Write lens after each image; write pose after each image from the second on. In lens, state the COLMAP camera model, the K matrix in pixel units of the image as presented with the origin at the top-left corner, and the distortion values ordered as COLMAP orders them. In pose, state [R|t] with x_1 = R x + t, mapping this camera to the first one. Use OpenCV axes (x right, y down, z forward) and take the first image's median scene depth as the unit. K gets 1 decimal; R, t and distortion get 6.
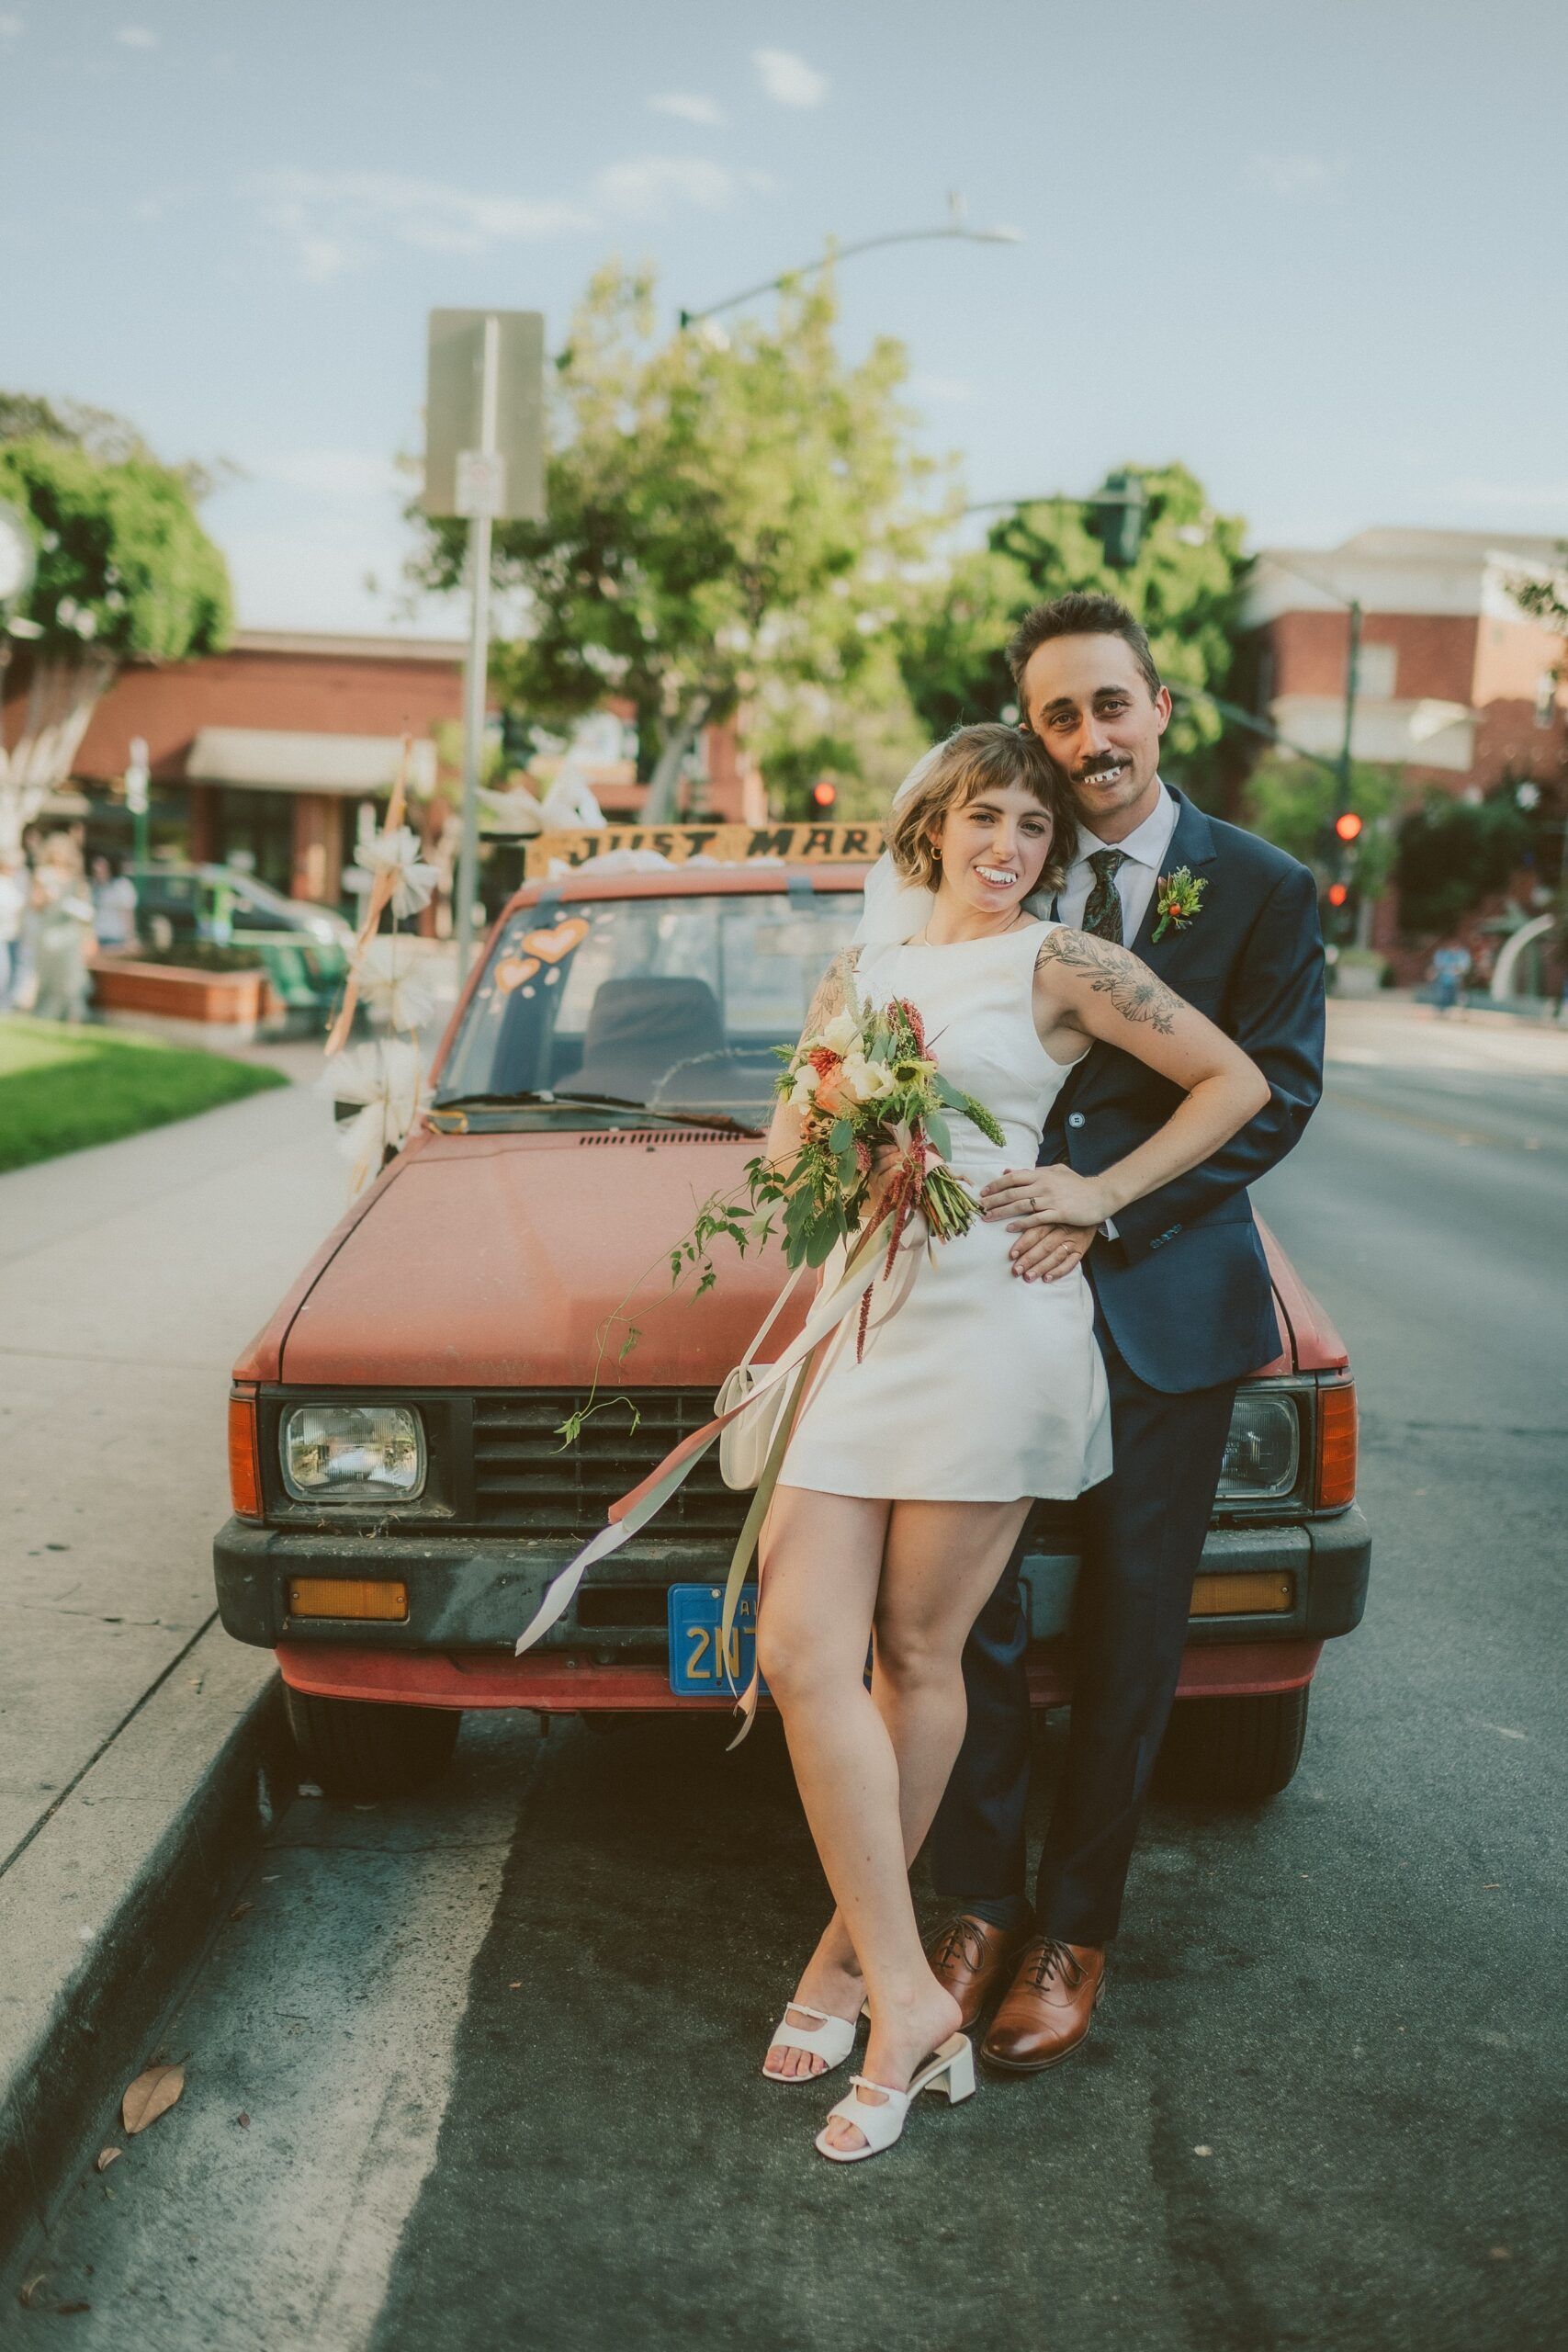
lens RADIAL K [[2358.0, 0, 784.0], [0, 2358.0, 1215.9], [0, 0, 1]] dist [0.002447, -0.007994]
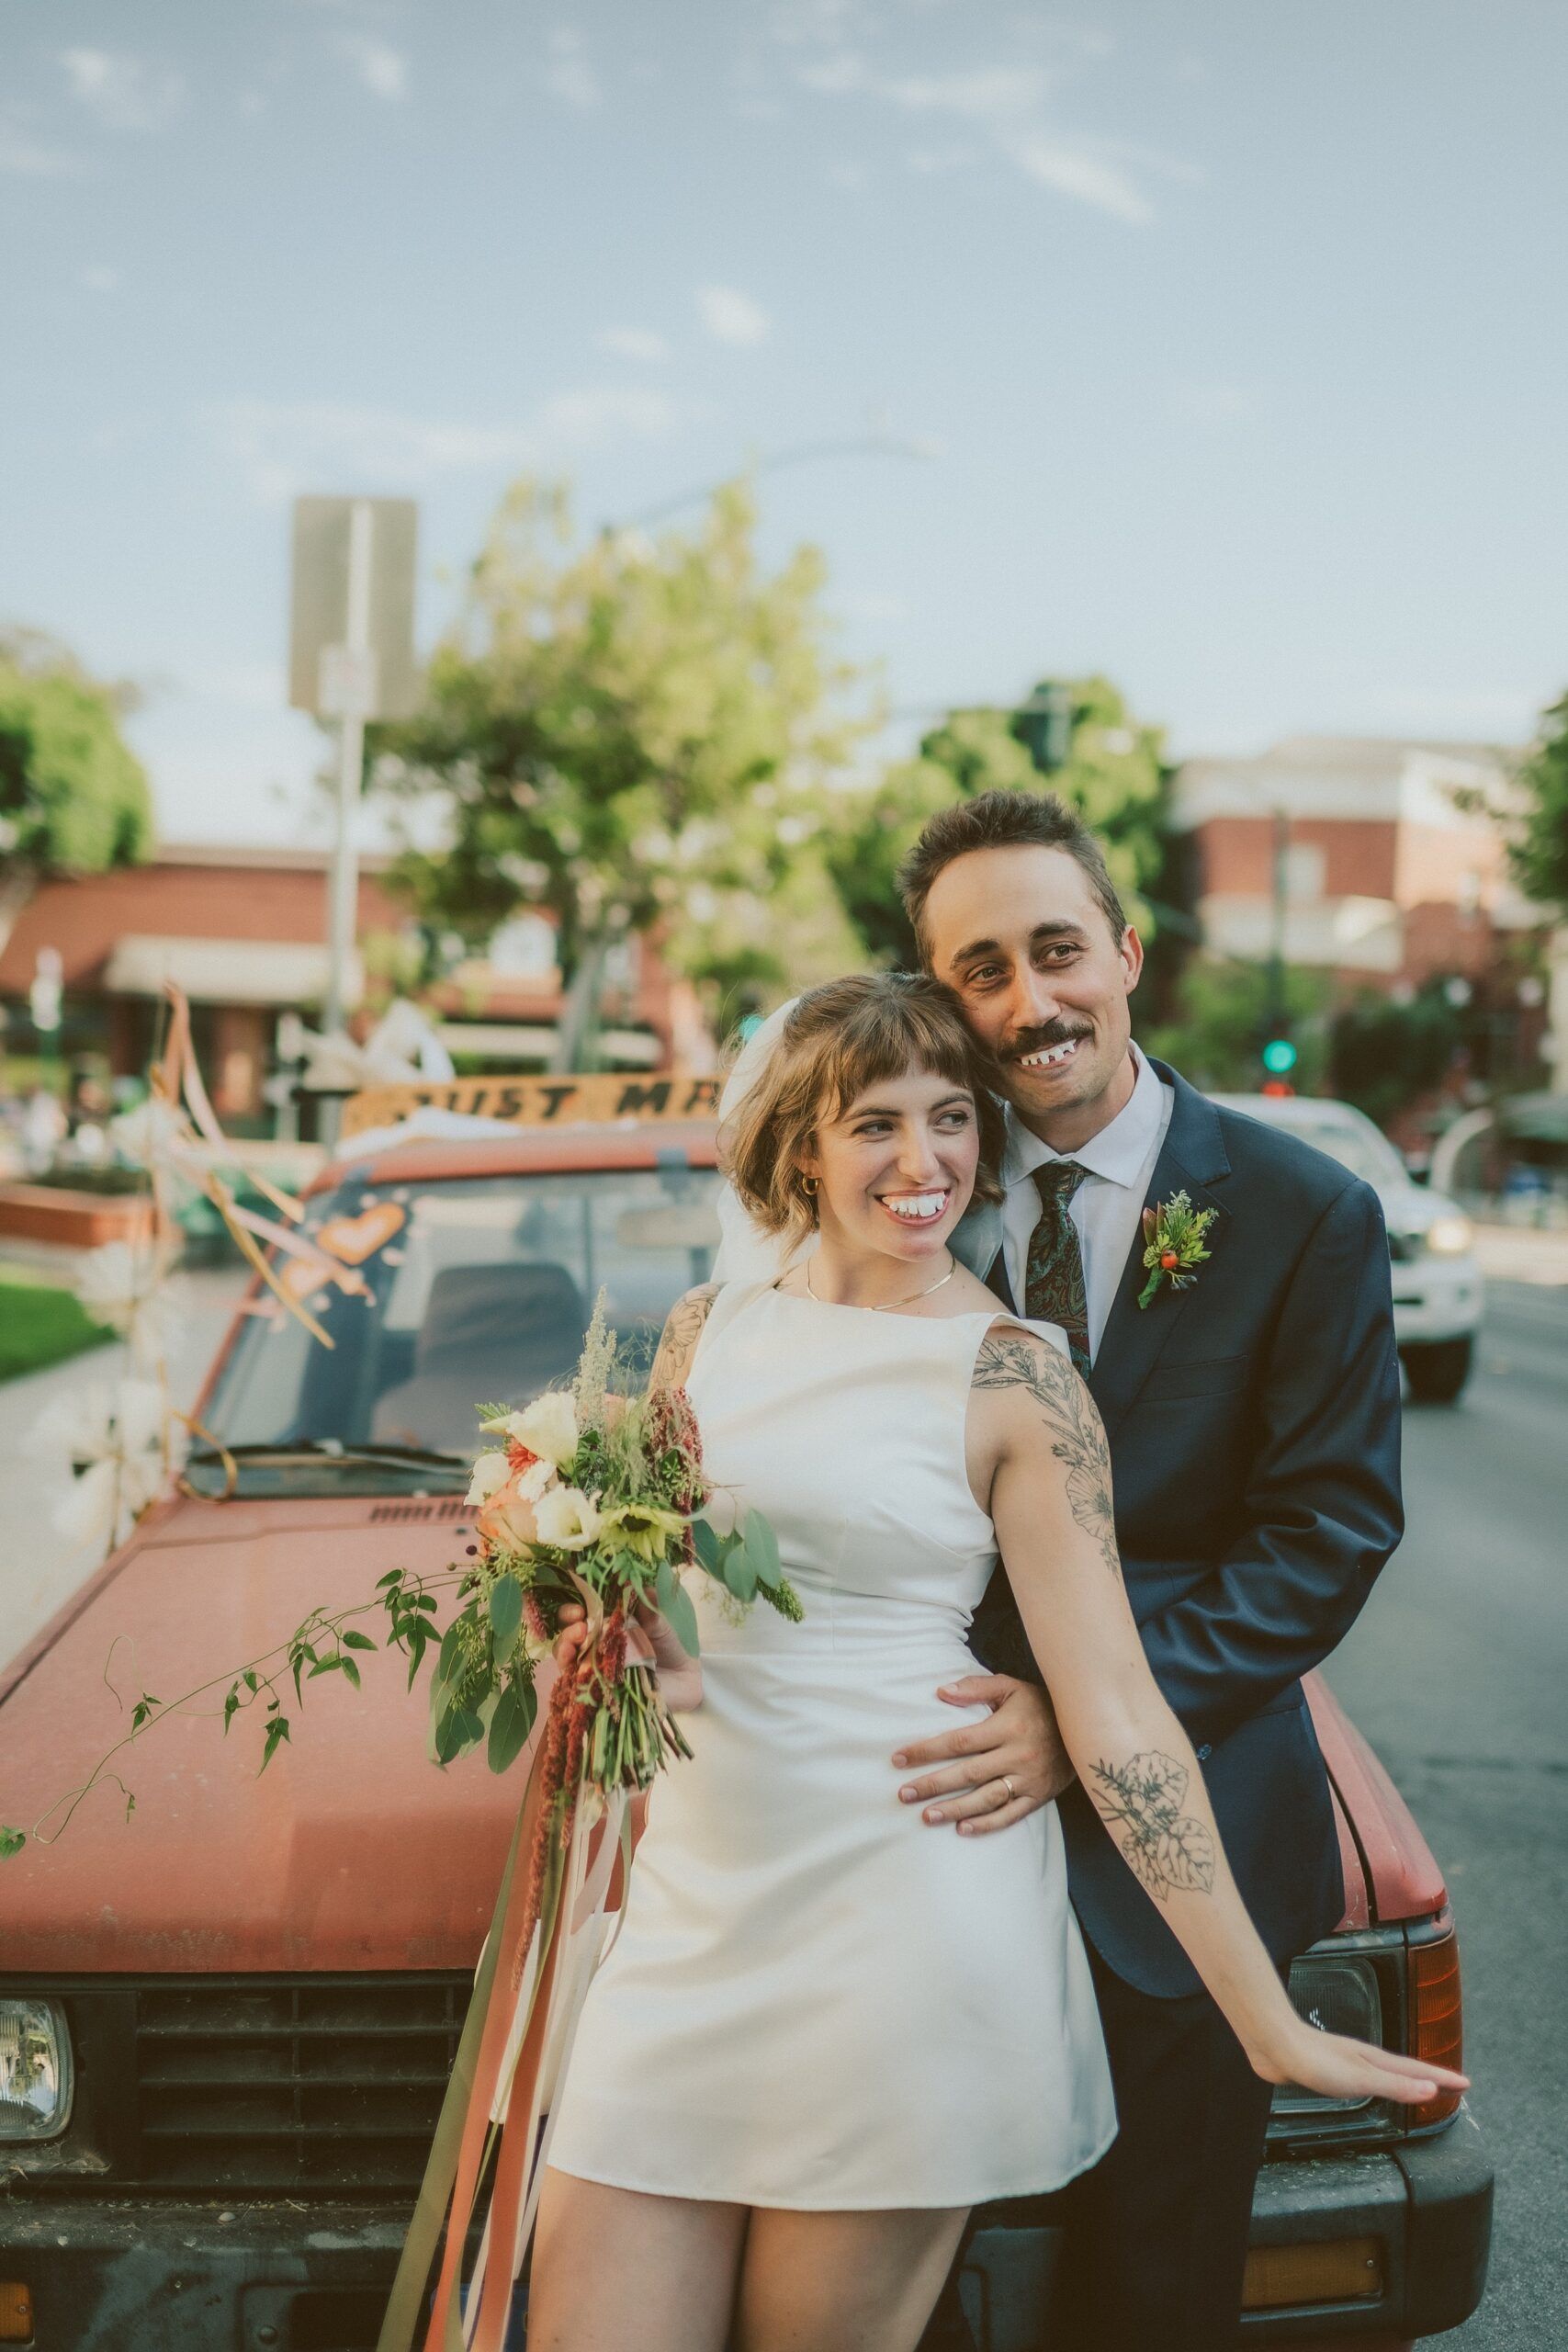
lens RADIAL K [[2372.4, 0, 784.0], [0, 2372.4, 1176.0], [0, 0, 1]] dist [-0.006631, 0.018033]
pose [[0.999589, -0.010804, 0.026550, 0.020135], [0.013438, 0.994786, -0.101097, -0.047754], [-0.025319, 0.101412, 0.994522, 0.186865]]
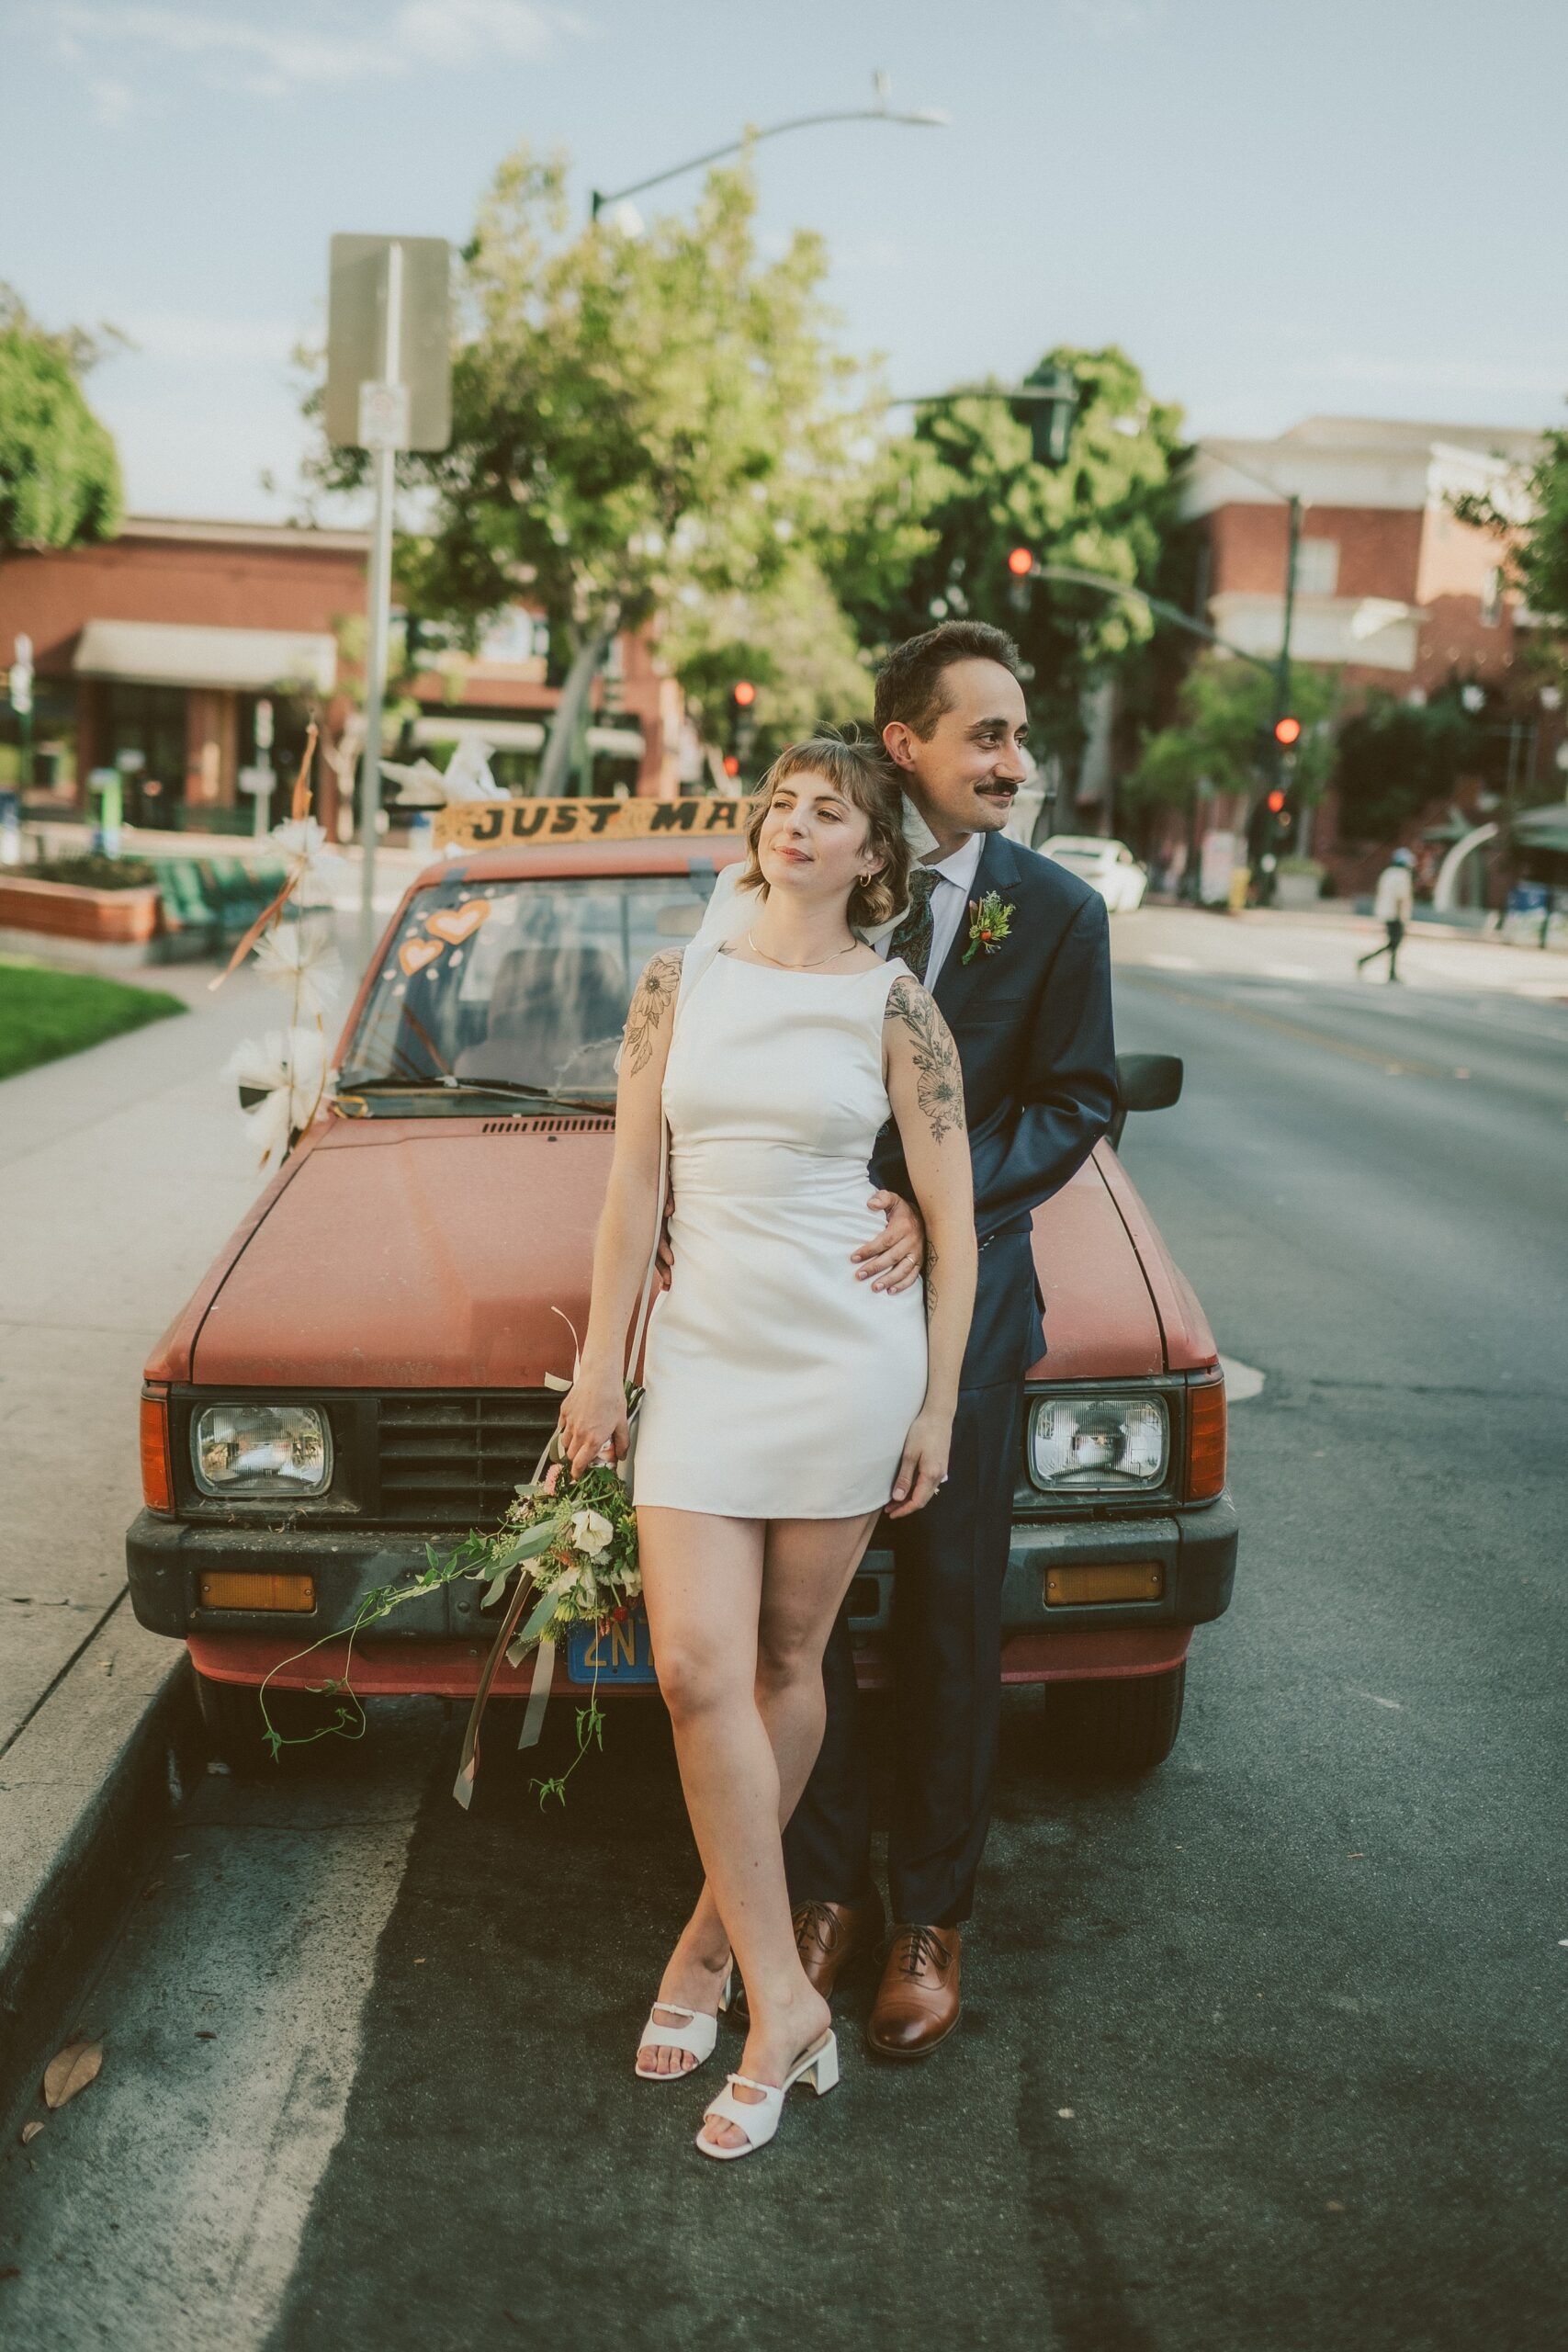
lens RADIAL K [[2465.3, 0, 779.8], [0, 2465.3, 1168.6], [0, 0, 1]] dist [-0.001270, 0.004122]
pose [[0.999518, 0.000733, 0.031052, 0.006660], [-0.001240, 0.999866, 0.016341, -0.025079], [-0.031035, -0.016372, 0.999384, -0.053022]]
